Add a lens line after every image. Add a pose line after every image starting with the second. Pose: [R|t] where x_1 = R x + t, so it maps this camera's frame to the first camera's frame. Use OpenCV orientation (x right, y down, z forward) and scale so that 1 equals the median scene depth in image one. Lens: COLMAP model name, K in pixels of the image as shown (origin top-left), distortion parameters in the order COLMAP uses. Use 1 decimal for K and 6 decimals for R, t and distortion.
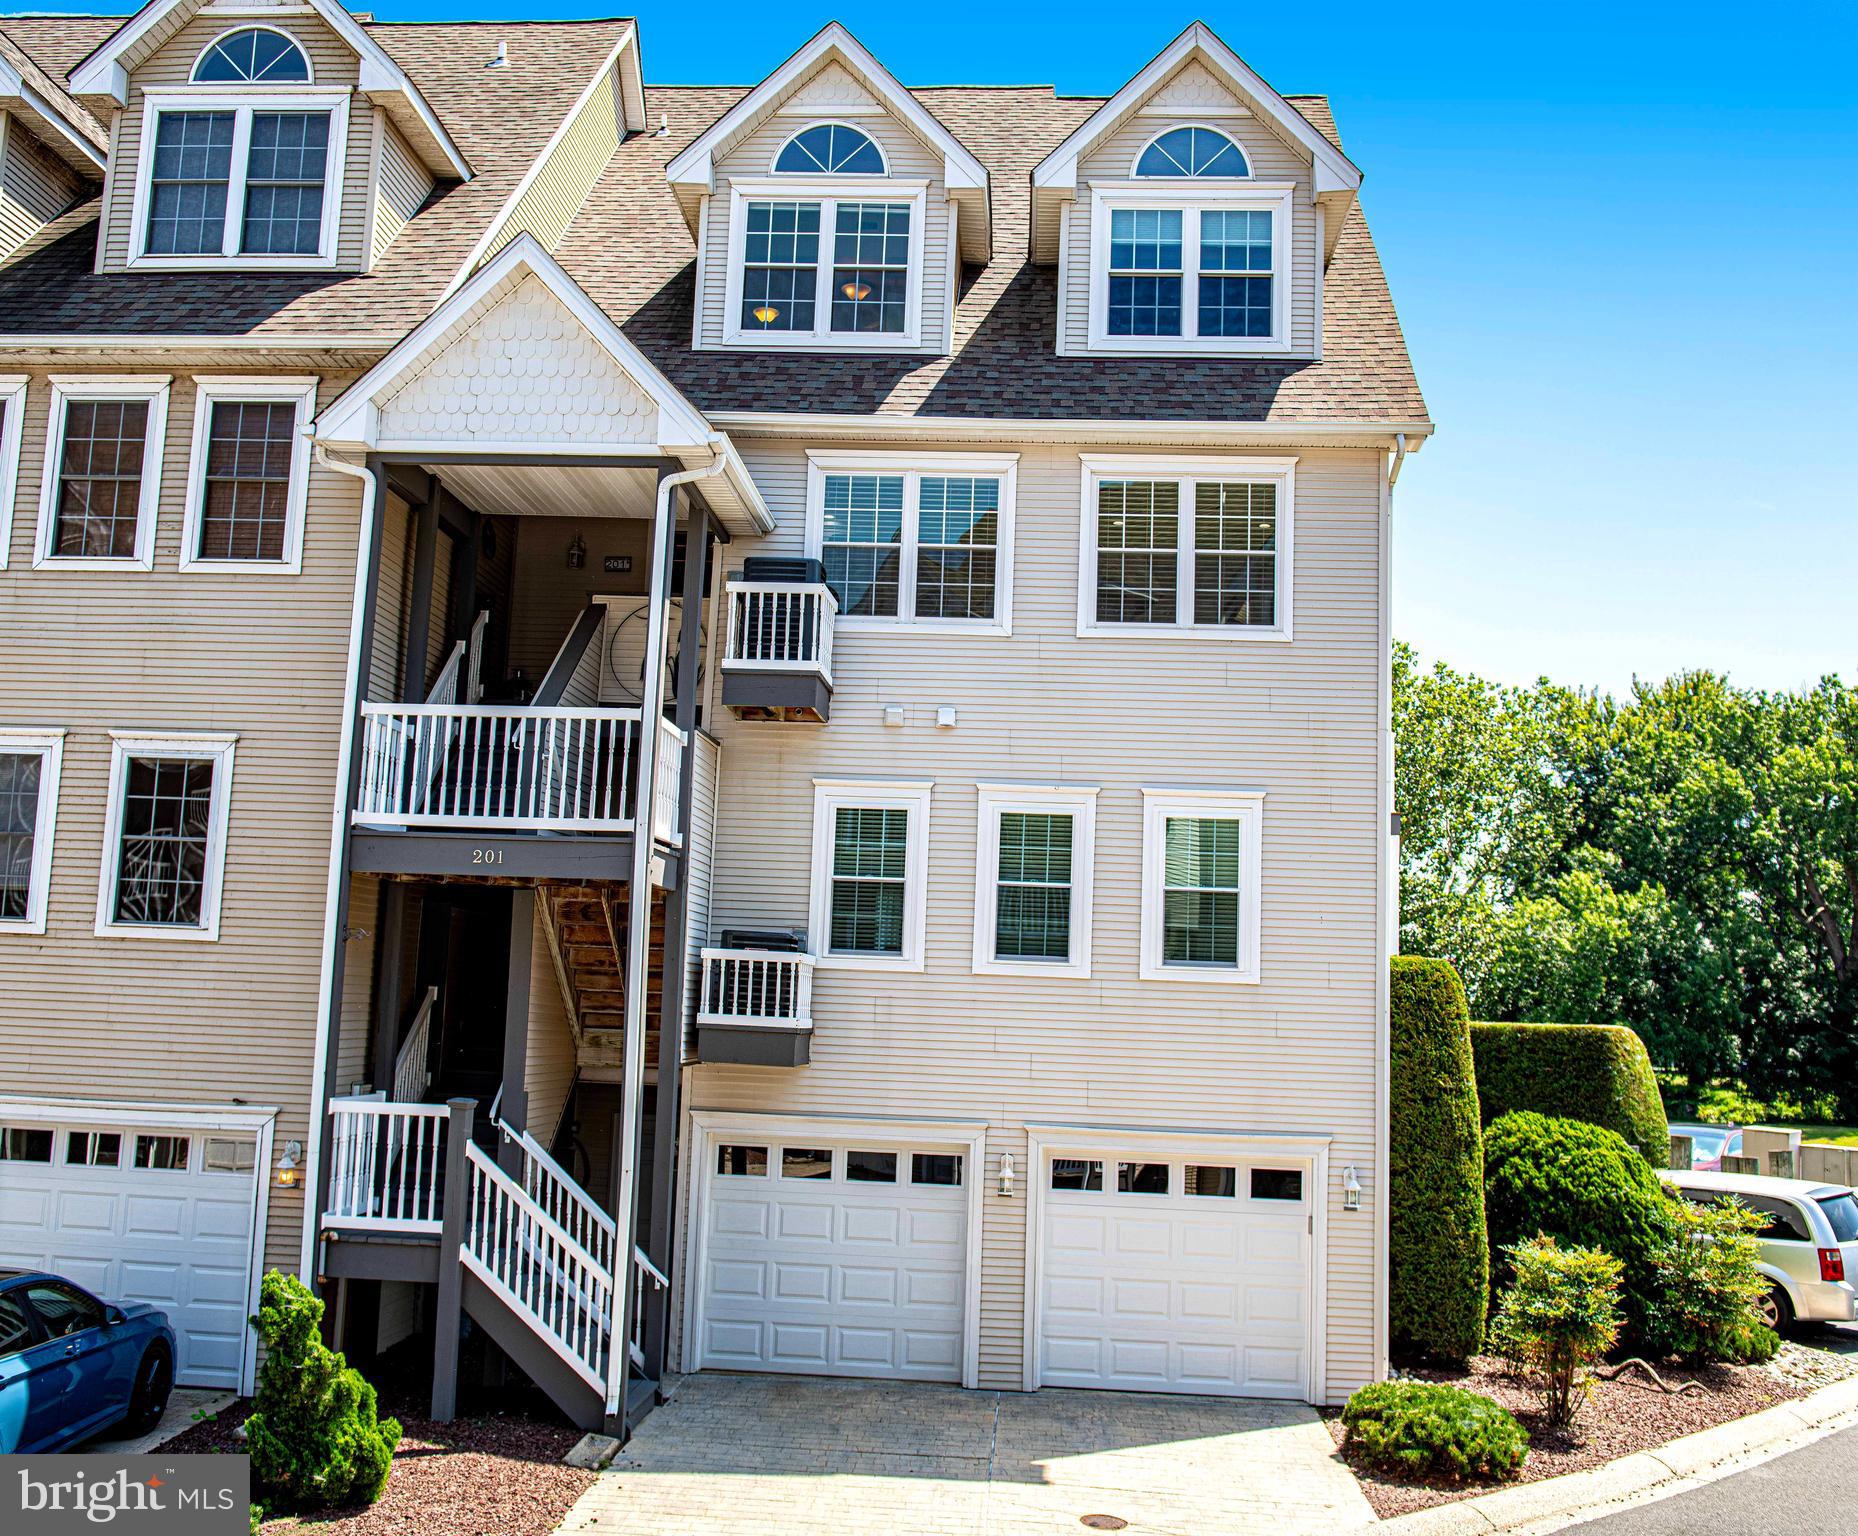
lens RADIAL K [[1776.3, 0, 928.2], [0, 1776.3, 759.5], [0, 0, 1]] dist [-0.025731, 0.000000]
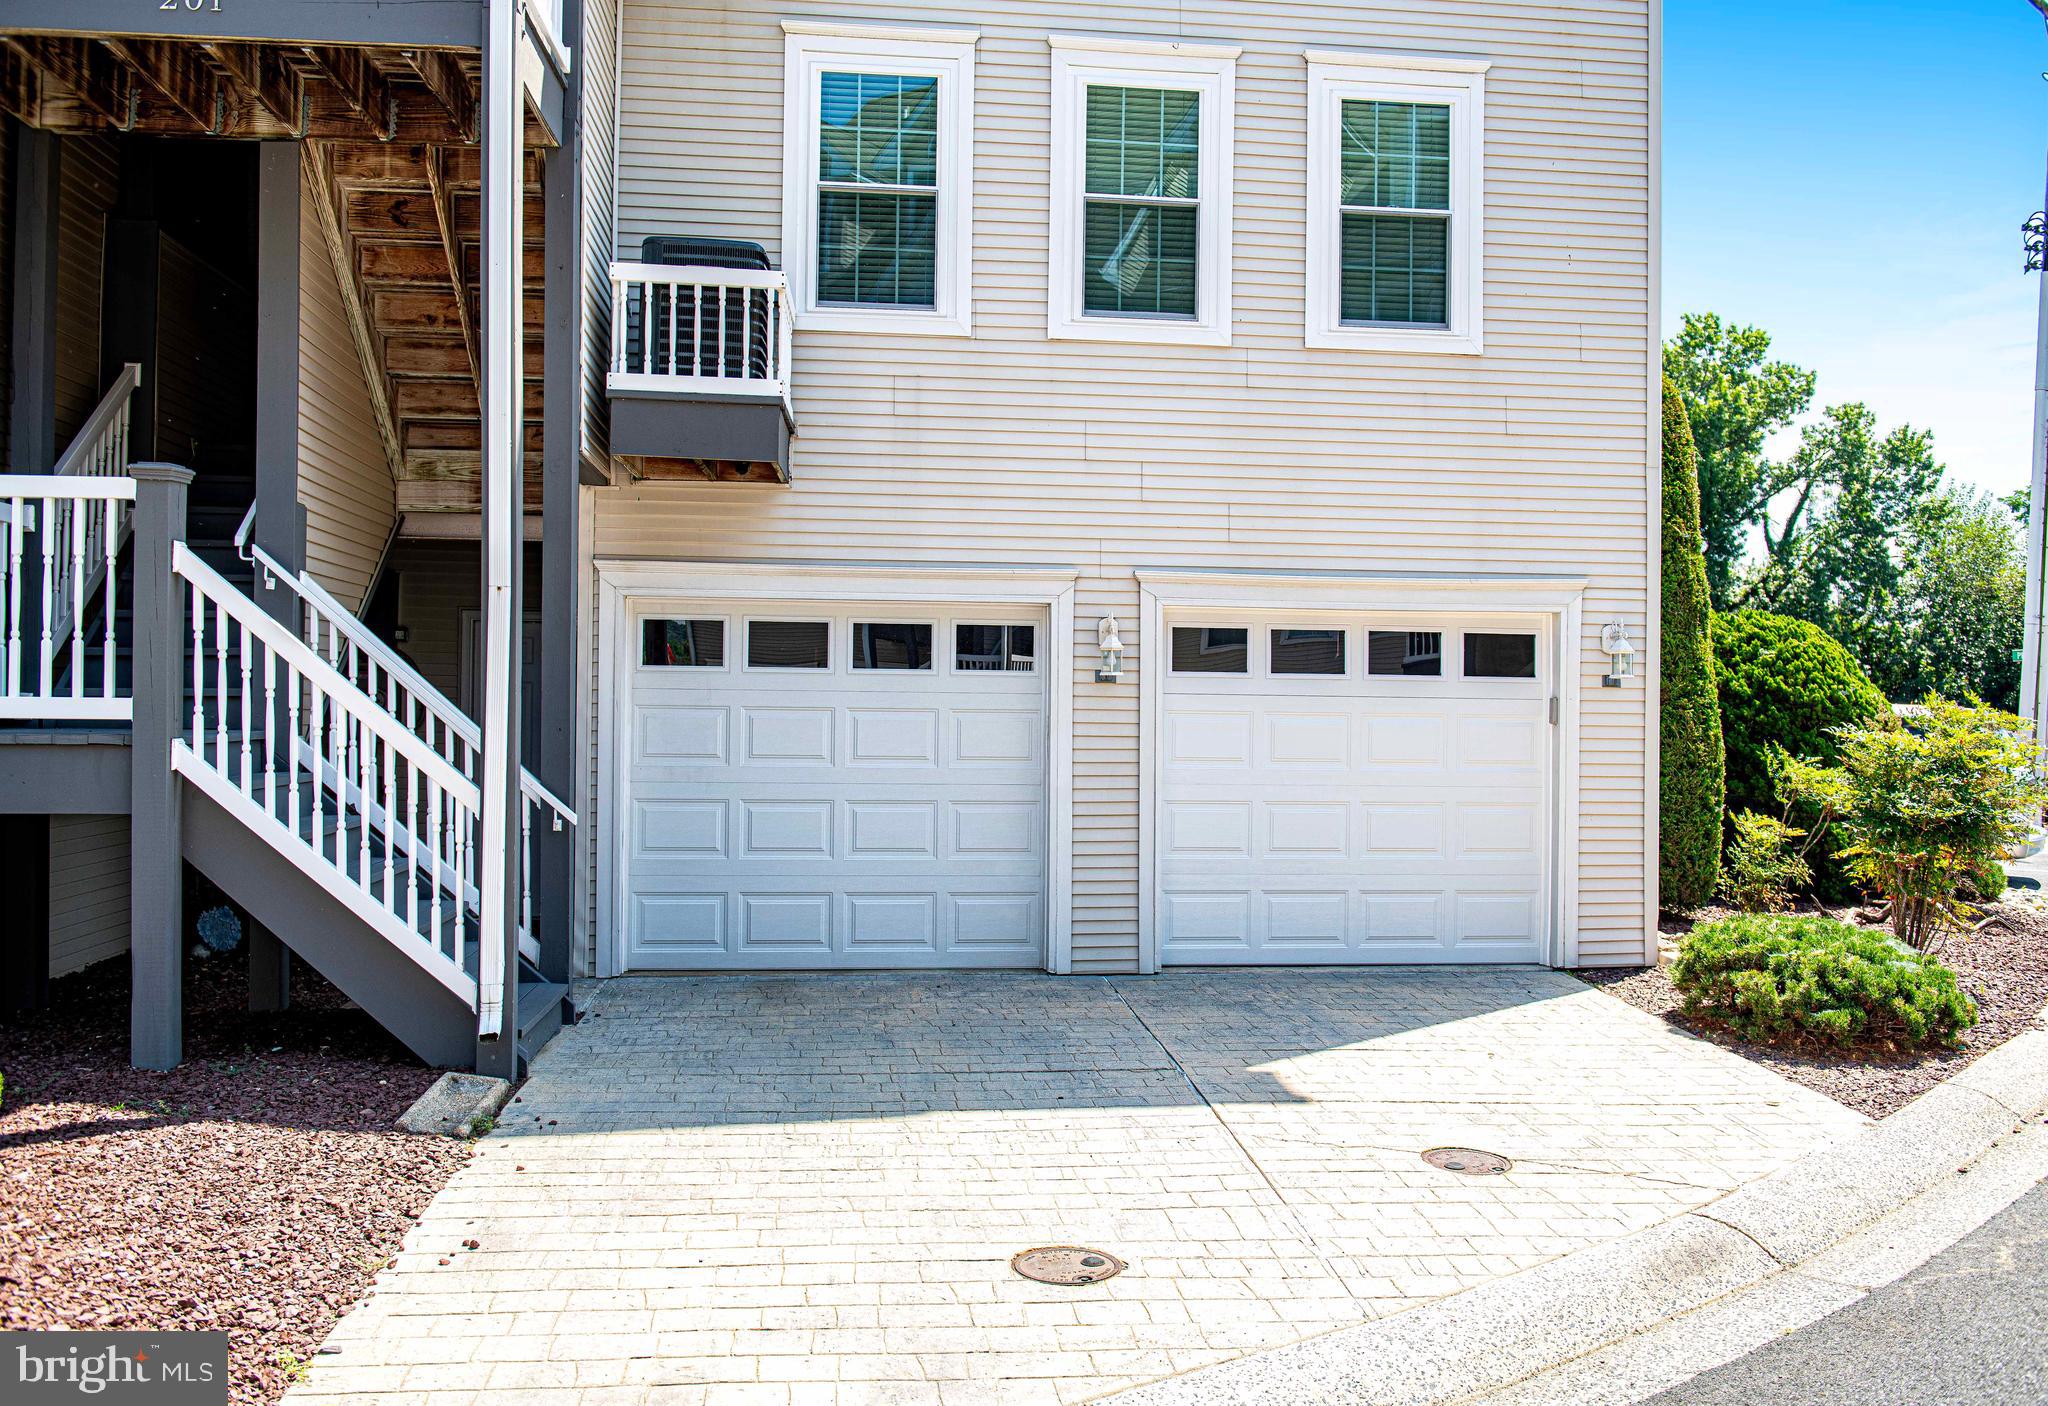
lens RADIAL K [[1593.6, 0, 1031.6], [0, 1593.6, 694.9], [0, 0, 1]] dist [-0.027776, 0.007300]
pose [[0.983590, -0.024356, 0.178767, -0.086559], [0.001345, 0.991808, 0.127728, 0.177131], [-0.180414, -0.125391, 0.975565, 0.440637]]
